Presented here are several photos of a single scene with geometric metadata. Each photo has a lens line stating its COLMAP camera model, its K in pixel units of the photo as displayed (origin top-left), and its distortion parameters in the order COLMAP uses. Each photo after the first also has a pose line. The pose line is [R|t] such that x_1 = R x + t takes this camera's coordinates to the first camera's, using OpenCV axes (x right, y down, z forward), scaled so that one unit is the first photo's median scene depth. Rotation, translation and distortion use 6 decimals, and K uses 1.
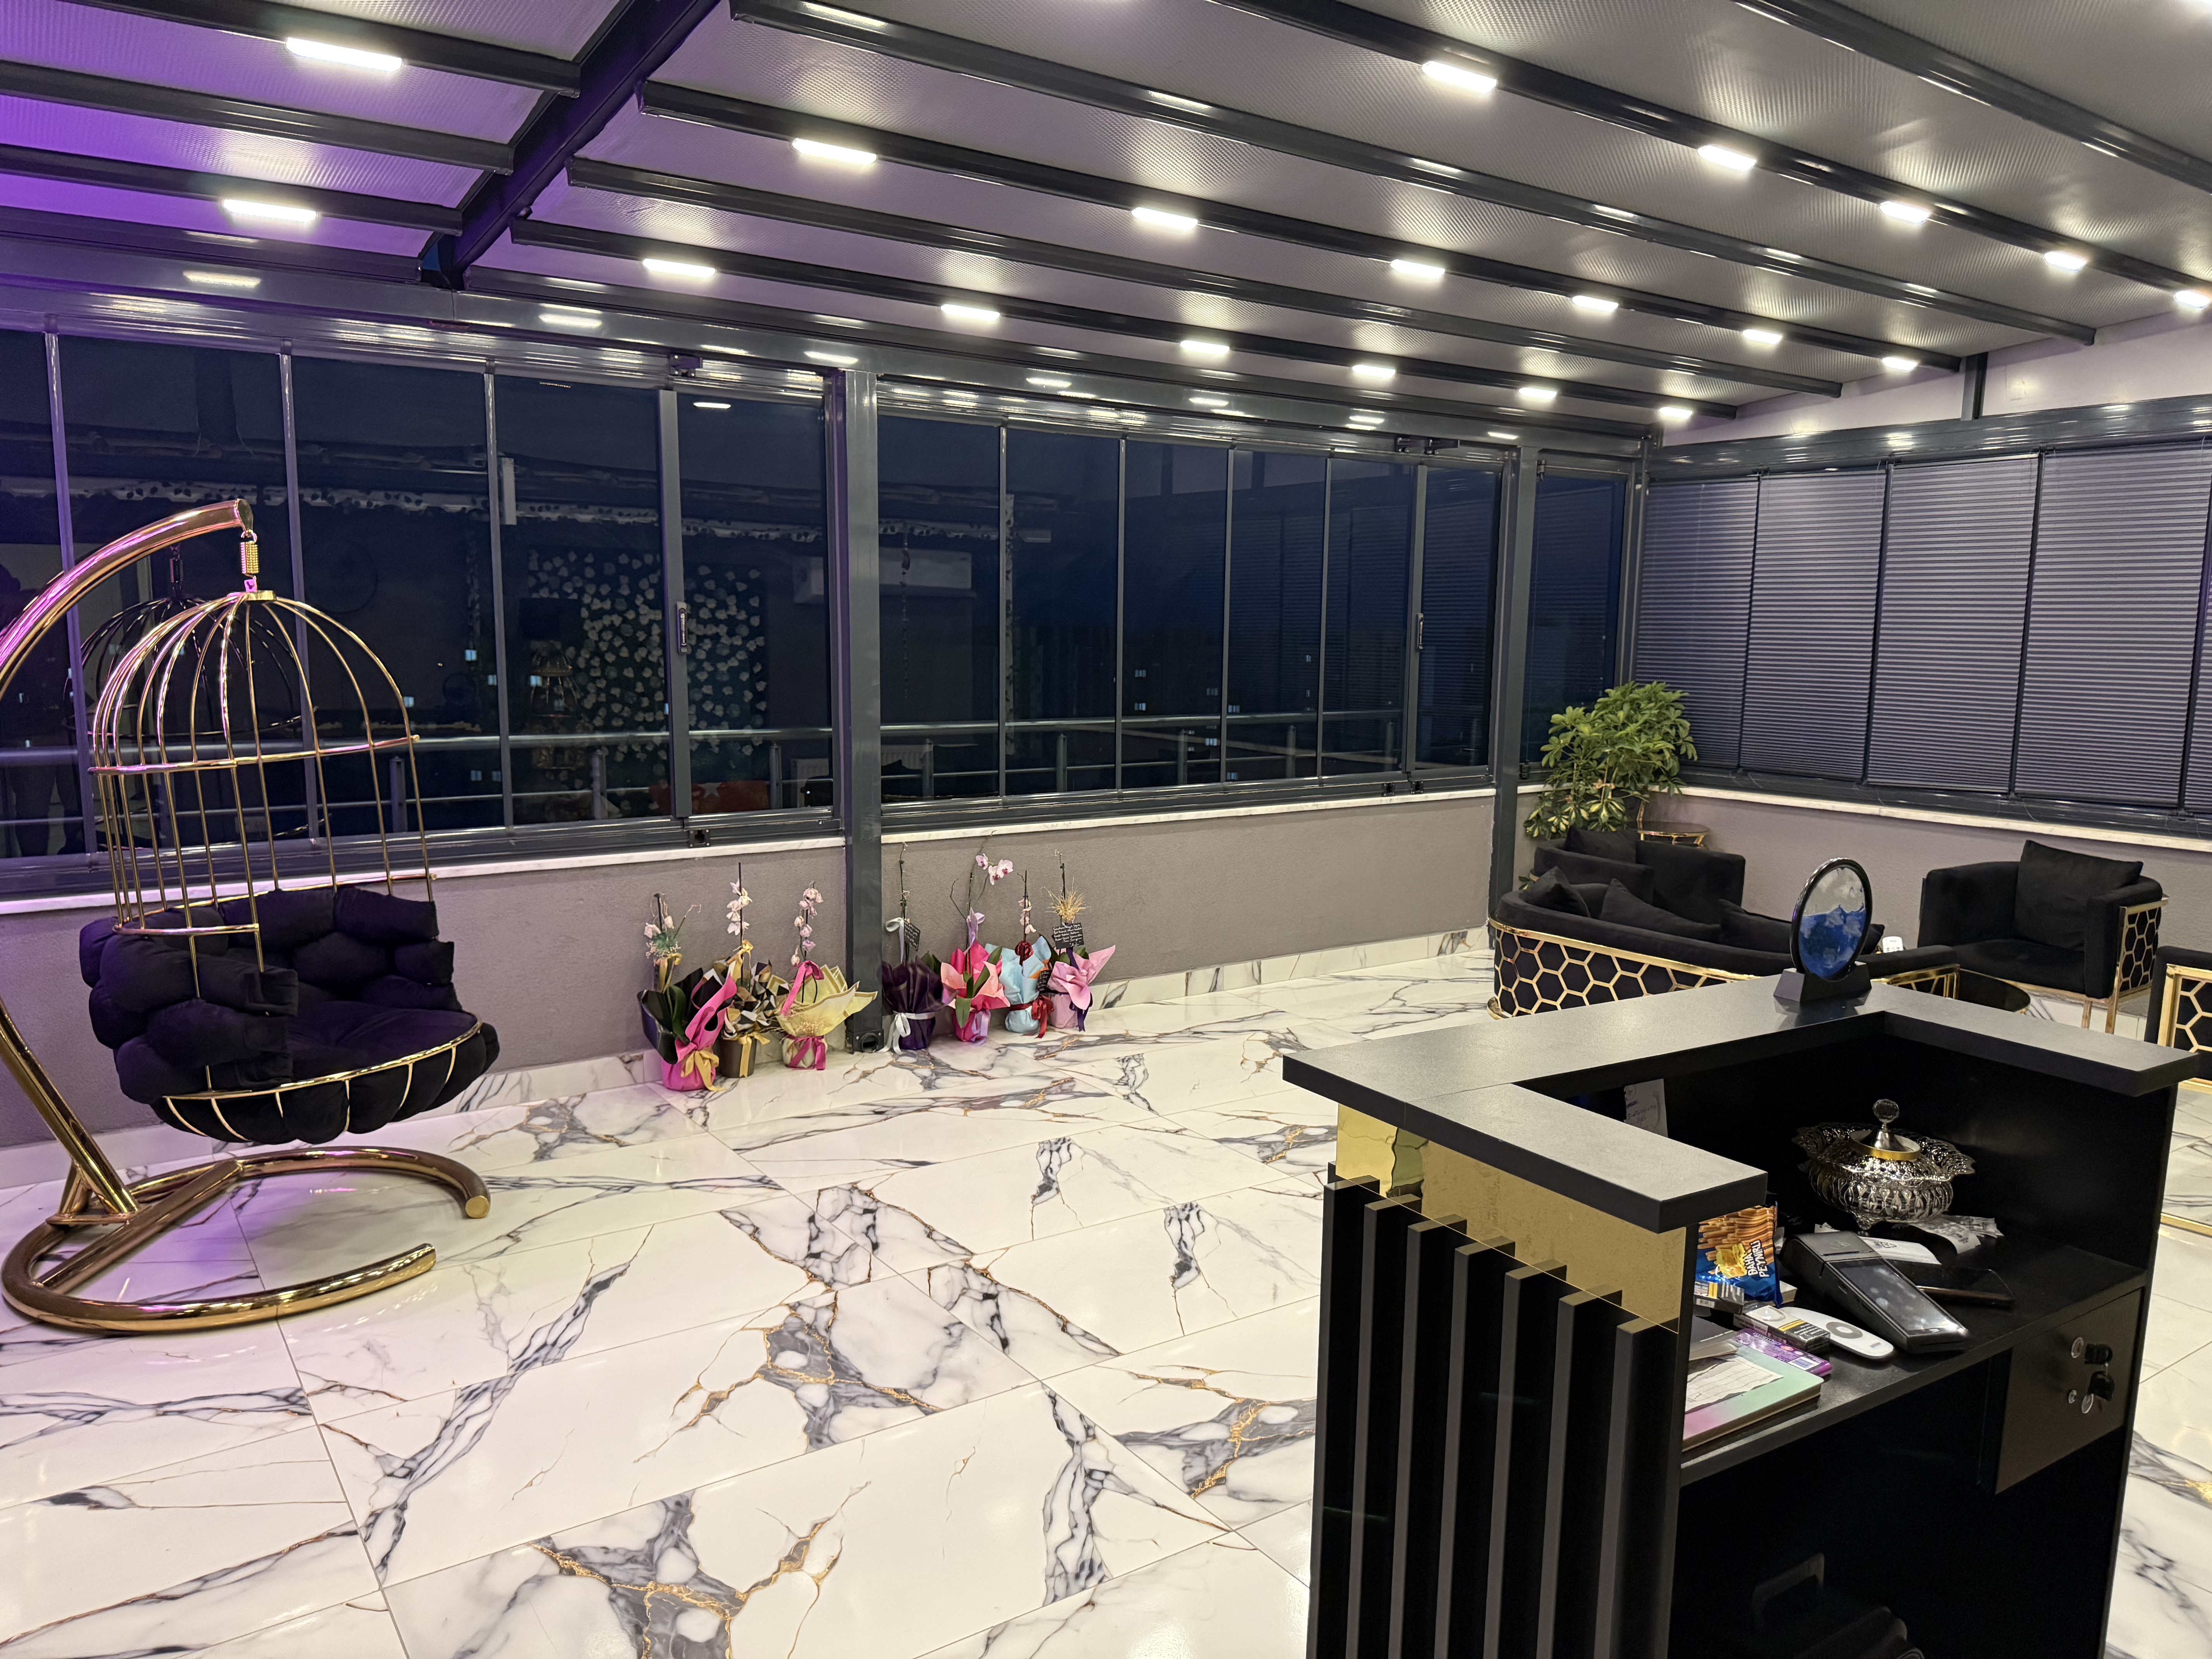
lens RADIAL K [[1559.2, 0, 1122.8], [0, 1559.2, 838.8], [0, 0, 1]] dist [-0.000845, -0.001839]
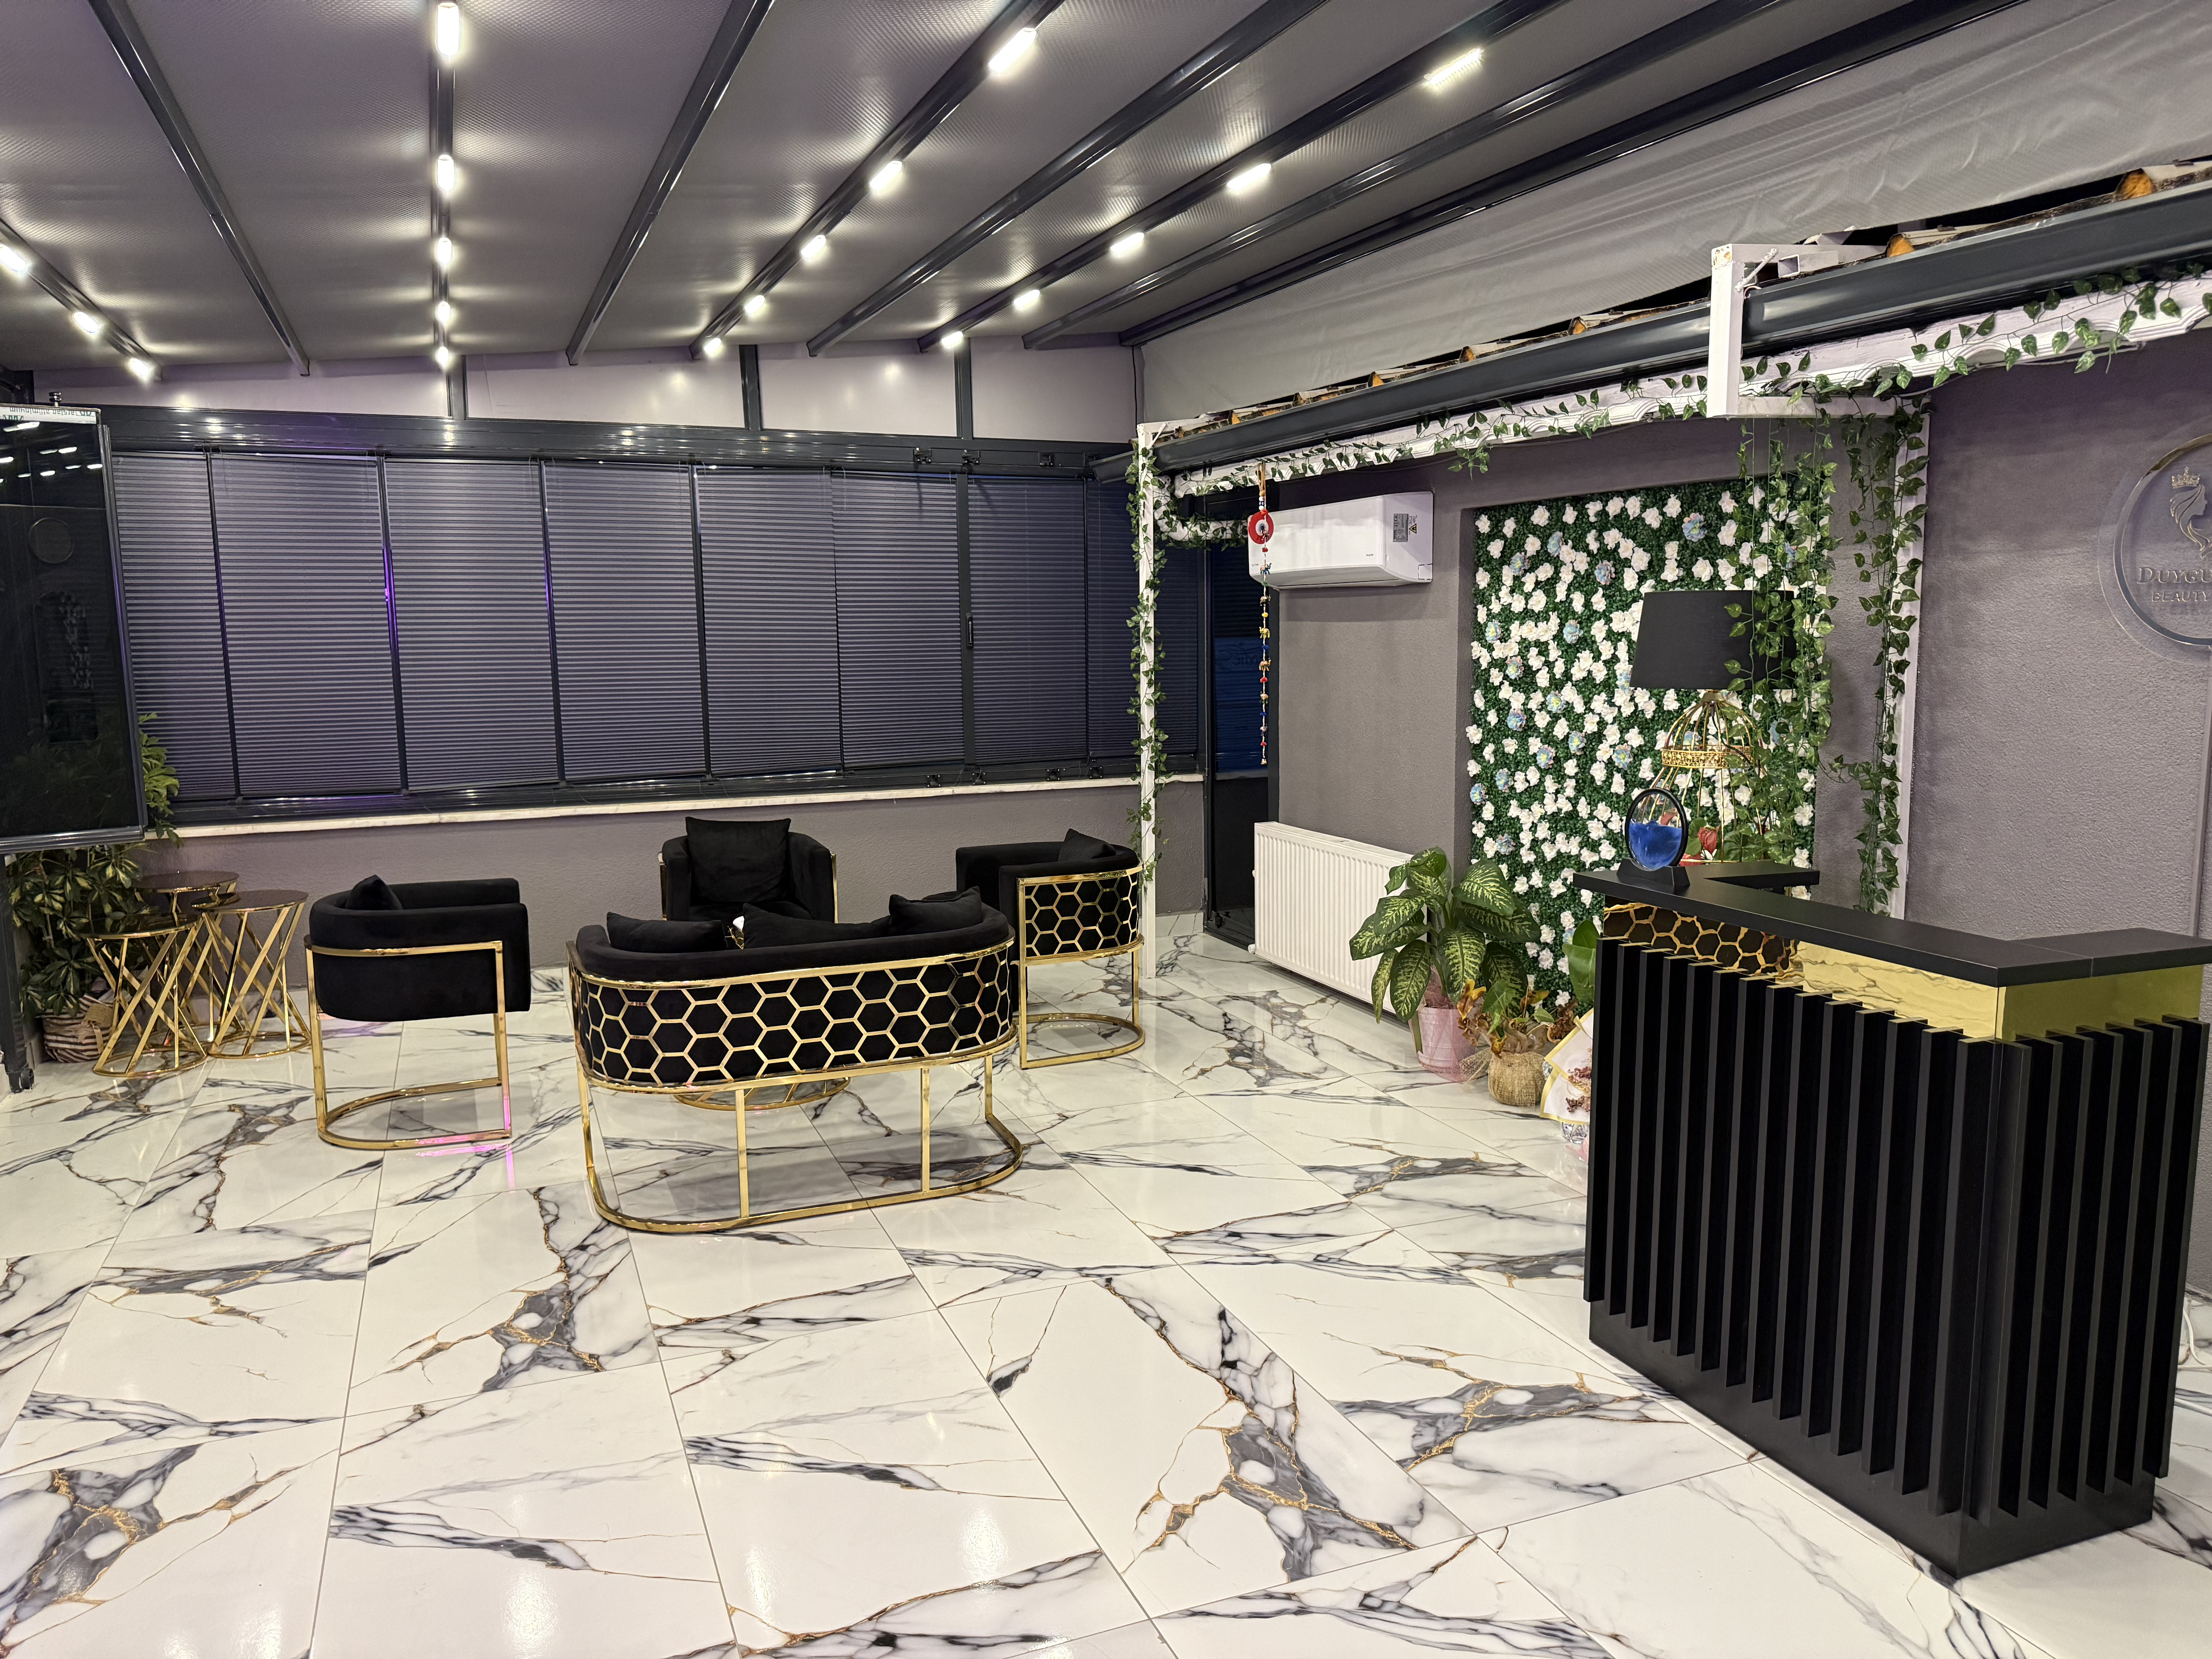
lens RADIAL K [[1559.2, 0, 1122.8], [0, 1559.2, 838.8], [0, 0, 1]] dist [-0.000845, -0.001839]
pose [[0.211619, -0.153759, 0.965182, -0.480929], [0.145469, 0.981503, 0.124465, -0.086320], [-0.966466, 0.114065, 0.230071, 0.509887]]
